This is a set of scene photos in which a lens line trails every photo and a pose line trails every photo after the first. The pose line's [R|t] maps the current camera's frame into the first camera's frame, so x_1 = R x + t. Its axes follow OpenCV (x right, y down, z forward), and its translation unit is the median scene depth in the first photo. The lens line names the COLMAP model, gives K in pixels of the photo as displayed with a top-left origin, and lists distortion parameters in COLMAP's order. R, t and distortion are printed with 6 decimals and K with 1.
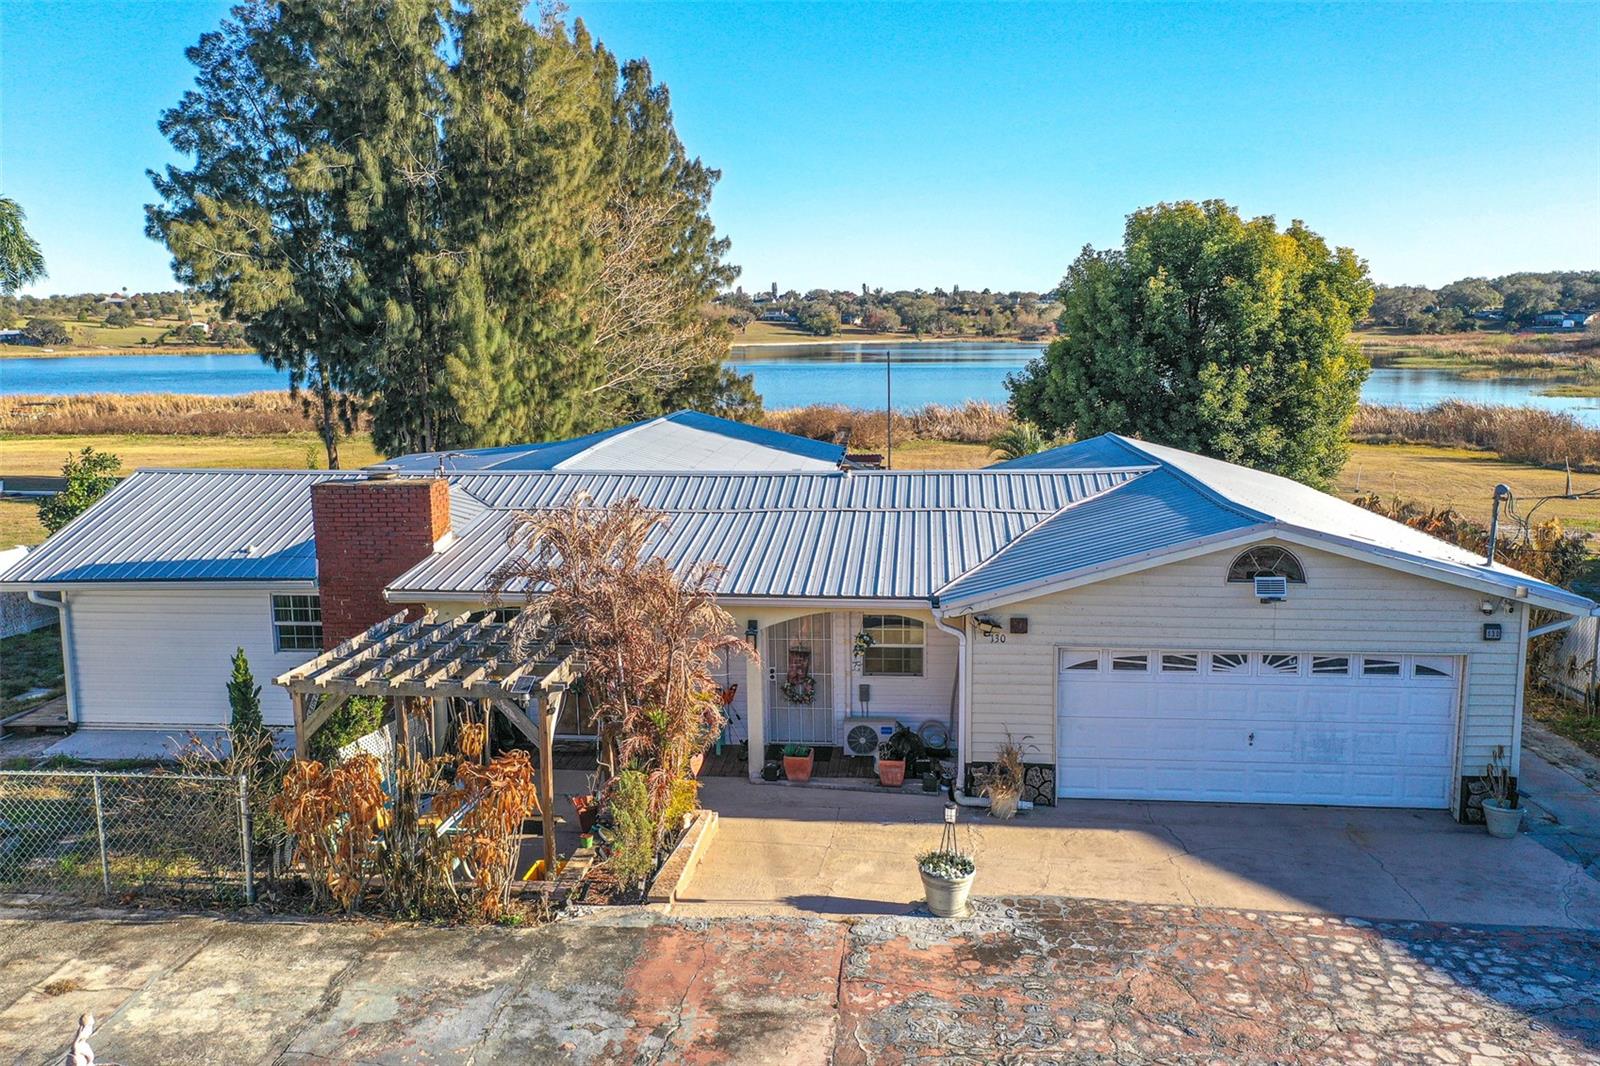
lens RADIAL K [[1260.9, 0, 803.3], [0, 1260.9, 529.0], [0, 0, 1]] dist [0.008331, -0.005003]
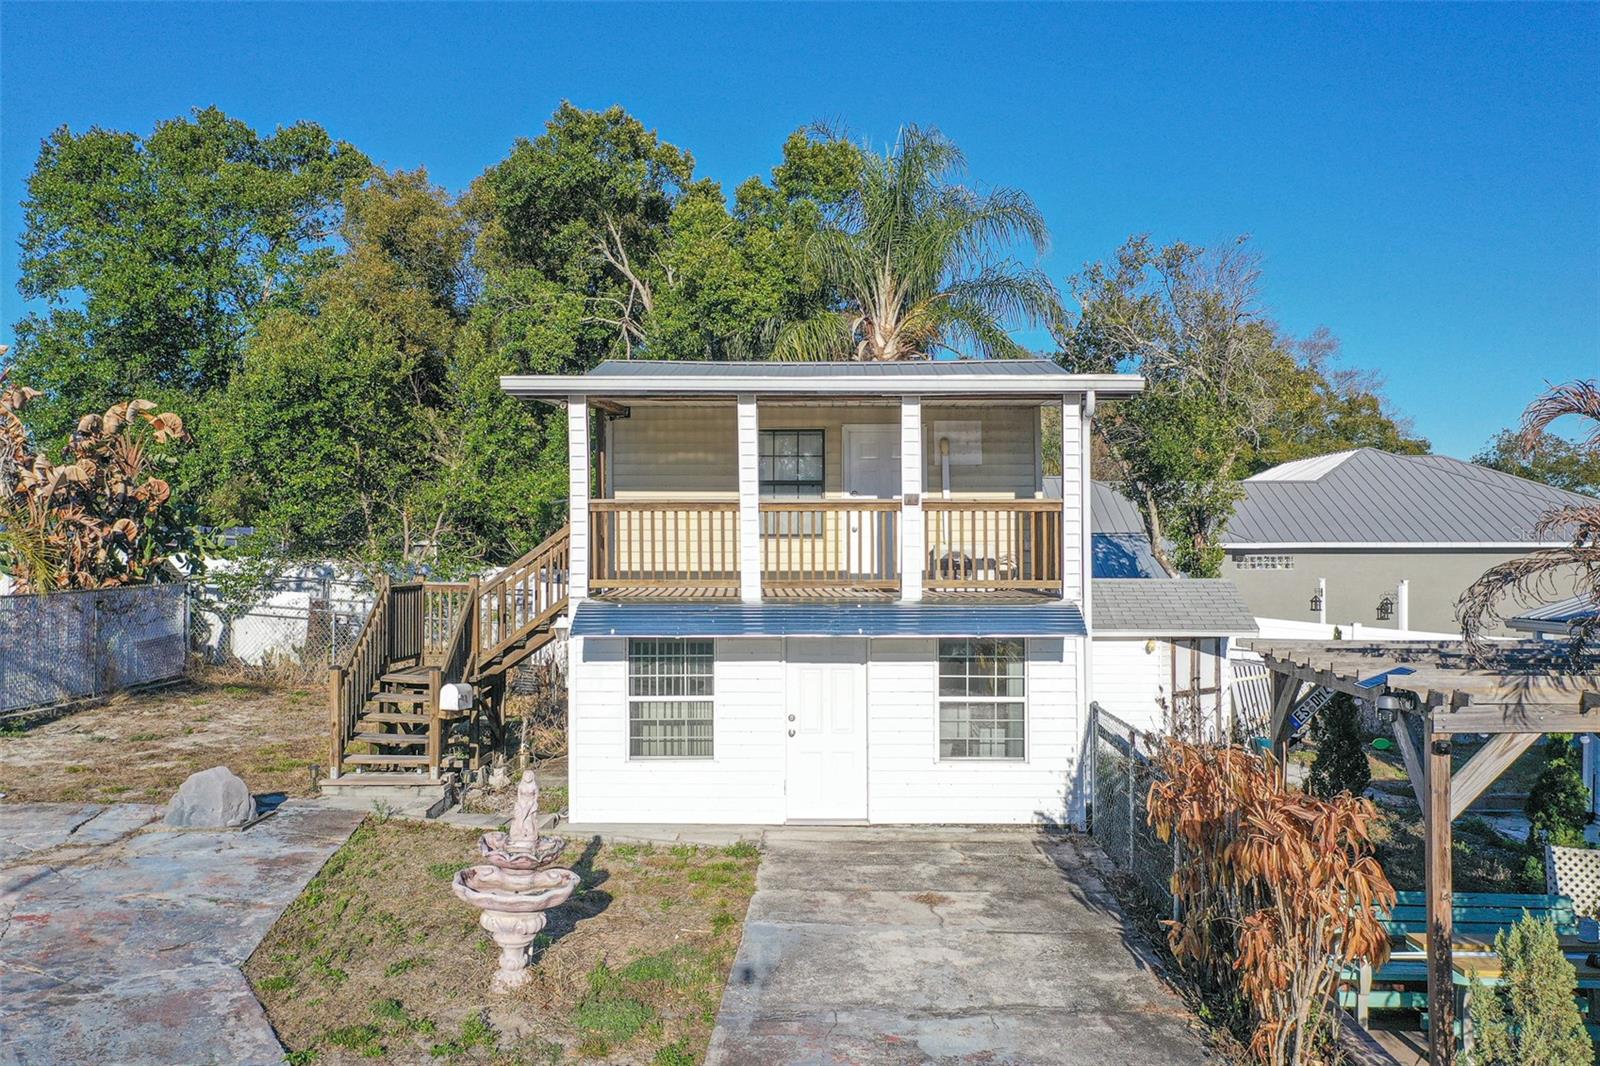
lens RADIAL K [[1260.9, 0, 803.3], [0, 1260.9, 535.2], [0, 0, 1]] dist [0.008331, -0.005003]
pose [[0.060664, -0.000034, -0.998158, 0.183393], [-0.156207, 0.987678, -0.009528, 0.065825], [0.985860, 0.156497, 0.059911, 0.440038]]
